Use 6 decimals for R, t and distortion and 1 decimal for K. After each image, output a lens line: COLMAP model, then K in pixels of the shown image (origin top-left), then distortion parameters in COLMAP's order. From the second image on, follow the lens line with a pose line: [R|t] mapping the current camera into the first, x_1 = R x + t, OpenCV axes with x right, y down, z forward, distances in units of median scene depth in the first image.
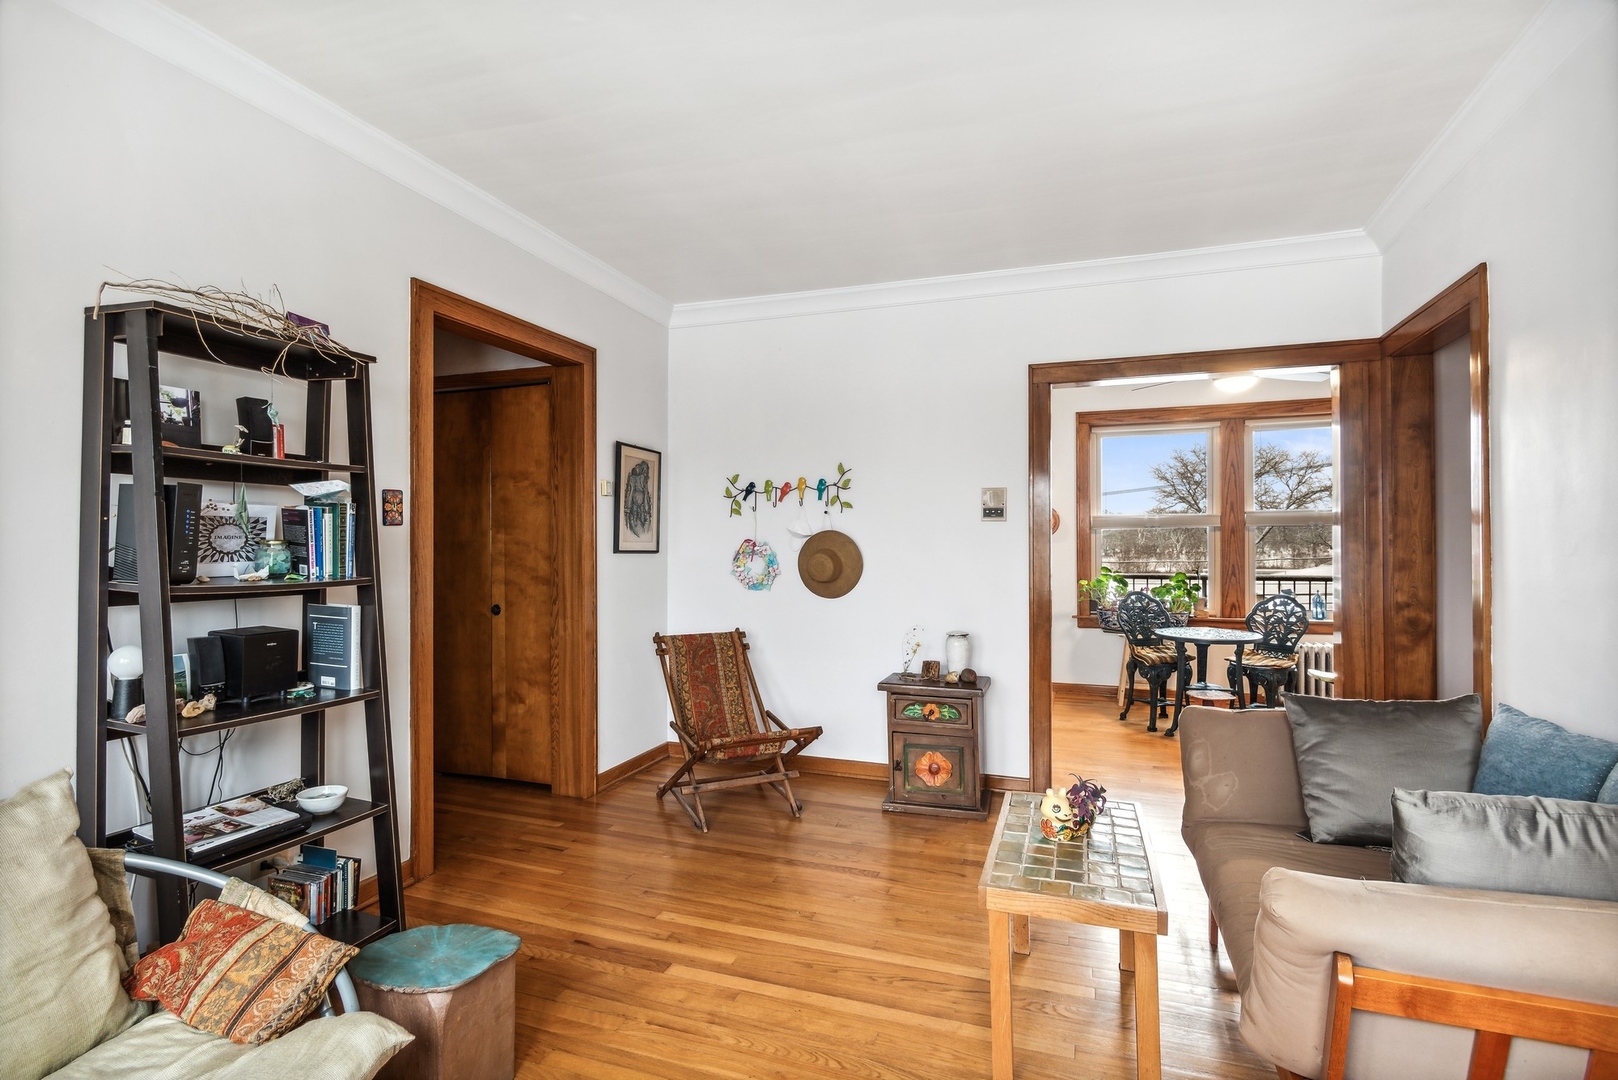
lens RADIAL K [[786.1, 0, 801.6], [0, 786.1, 538.7], [0, 0, 1]] dist [-0.004860, 0.000825]
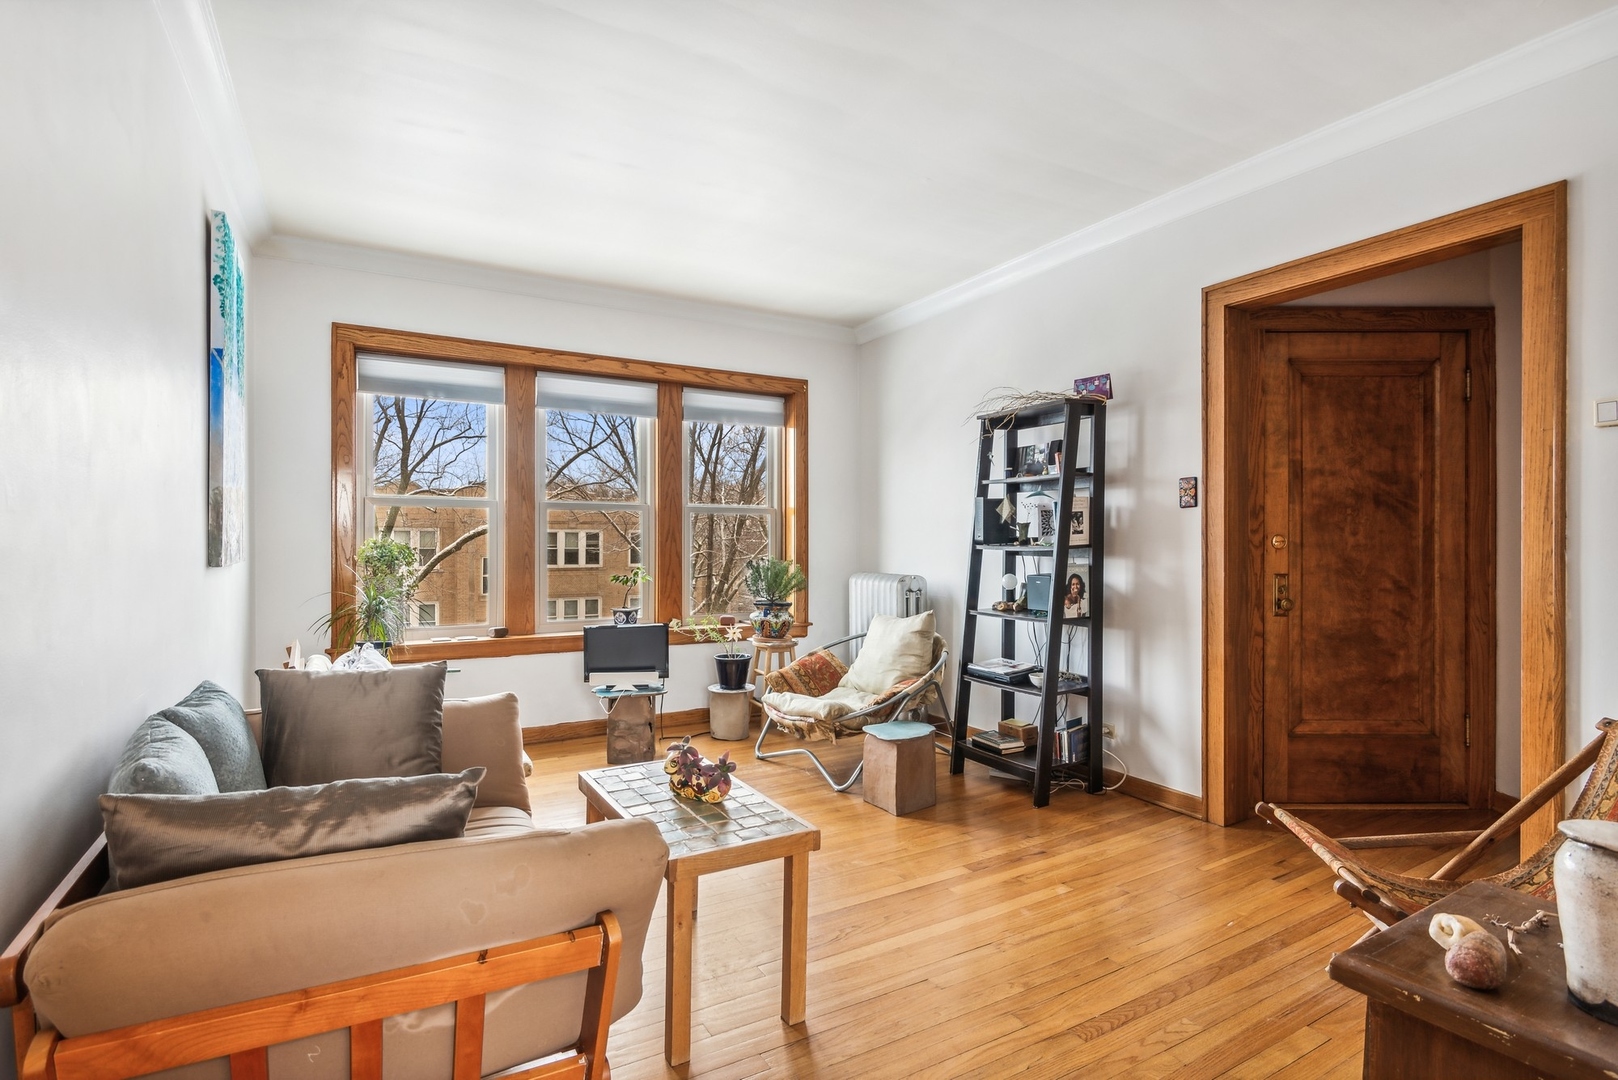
lens RADIAL K [[786.1, 0, 816.3], [0, 786.1, 544.1], [0, 0, 1]] dist [-0.004860, 0.000825]
pose [[-0.632609, 0.003710, -0.774463, 0.932727], [0.006914, 0.999976, -0.000856, 0.042844], [0.774441, -0.005896, -0.632619, 1.617611]]
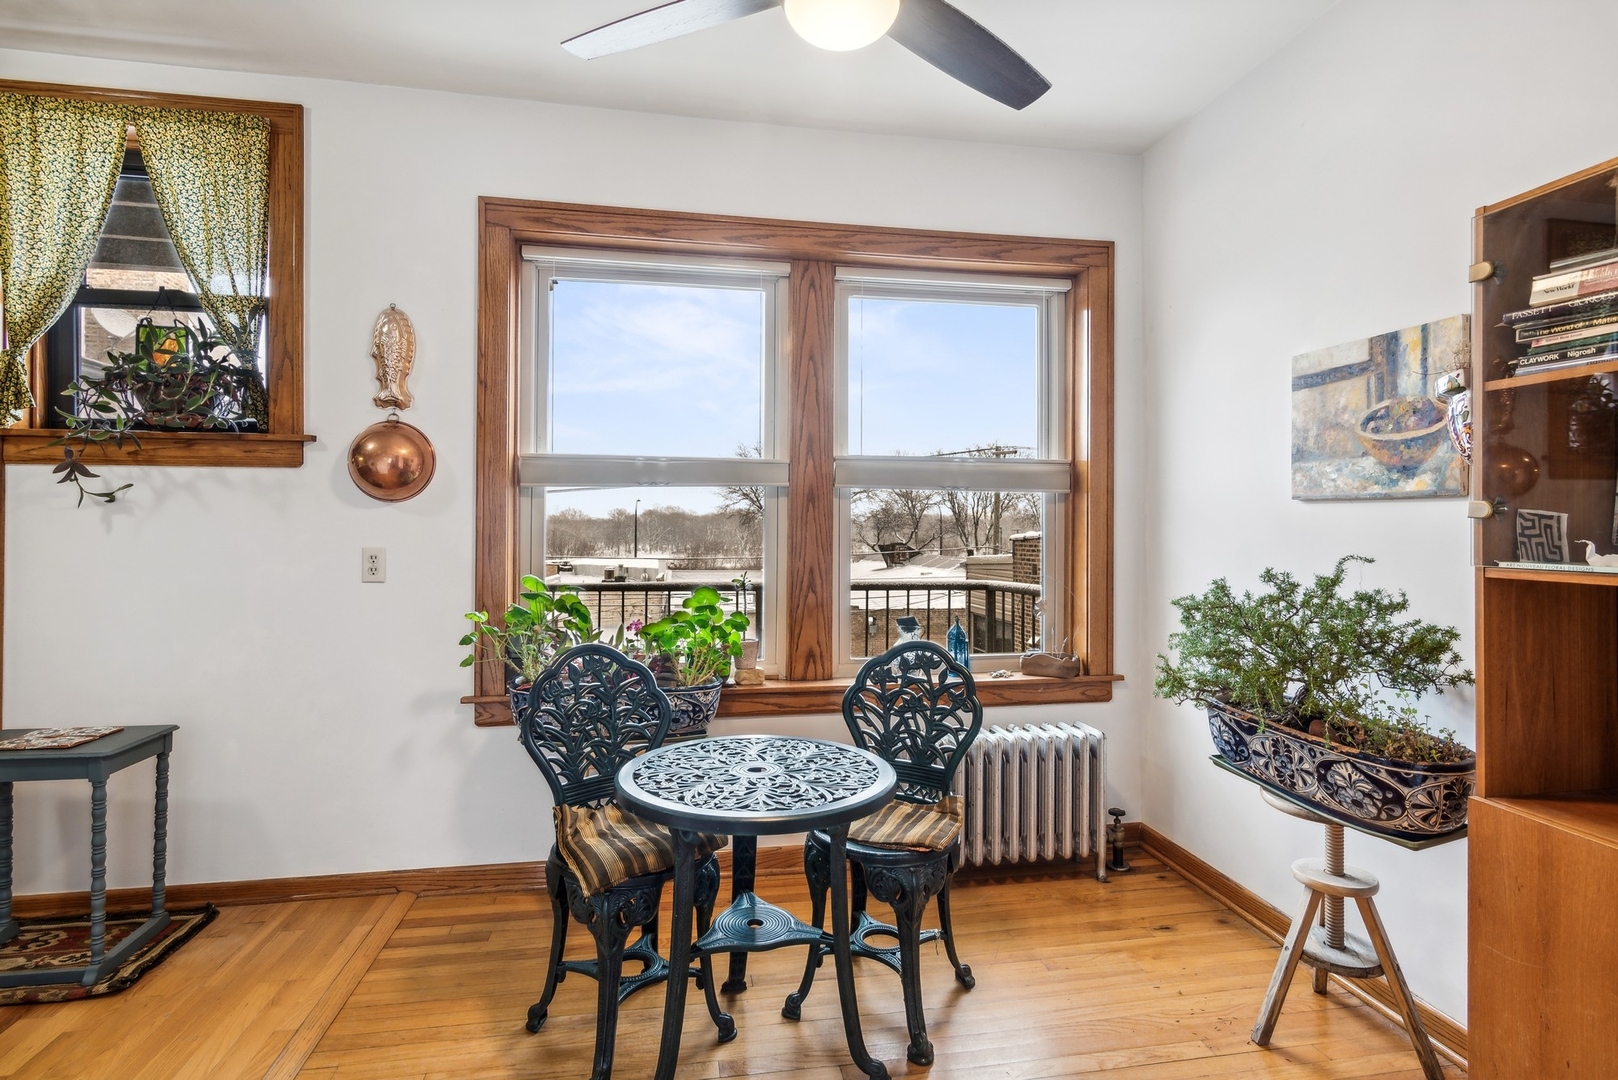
lens RADIAL K [[786.1, 0, 806.1], [0, 786.1, 538.0], [0, 0, 1]] dist [-0.004860, 0.000825]
pose [[0.864741, 0.009663, 0.502126, 0.305858], [-0.011628, 0.999932, 0.000782, 0.014468], [-0.502084, -0.006515, 0.864794, 0.586138]]
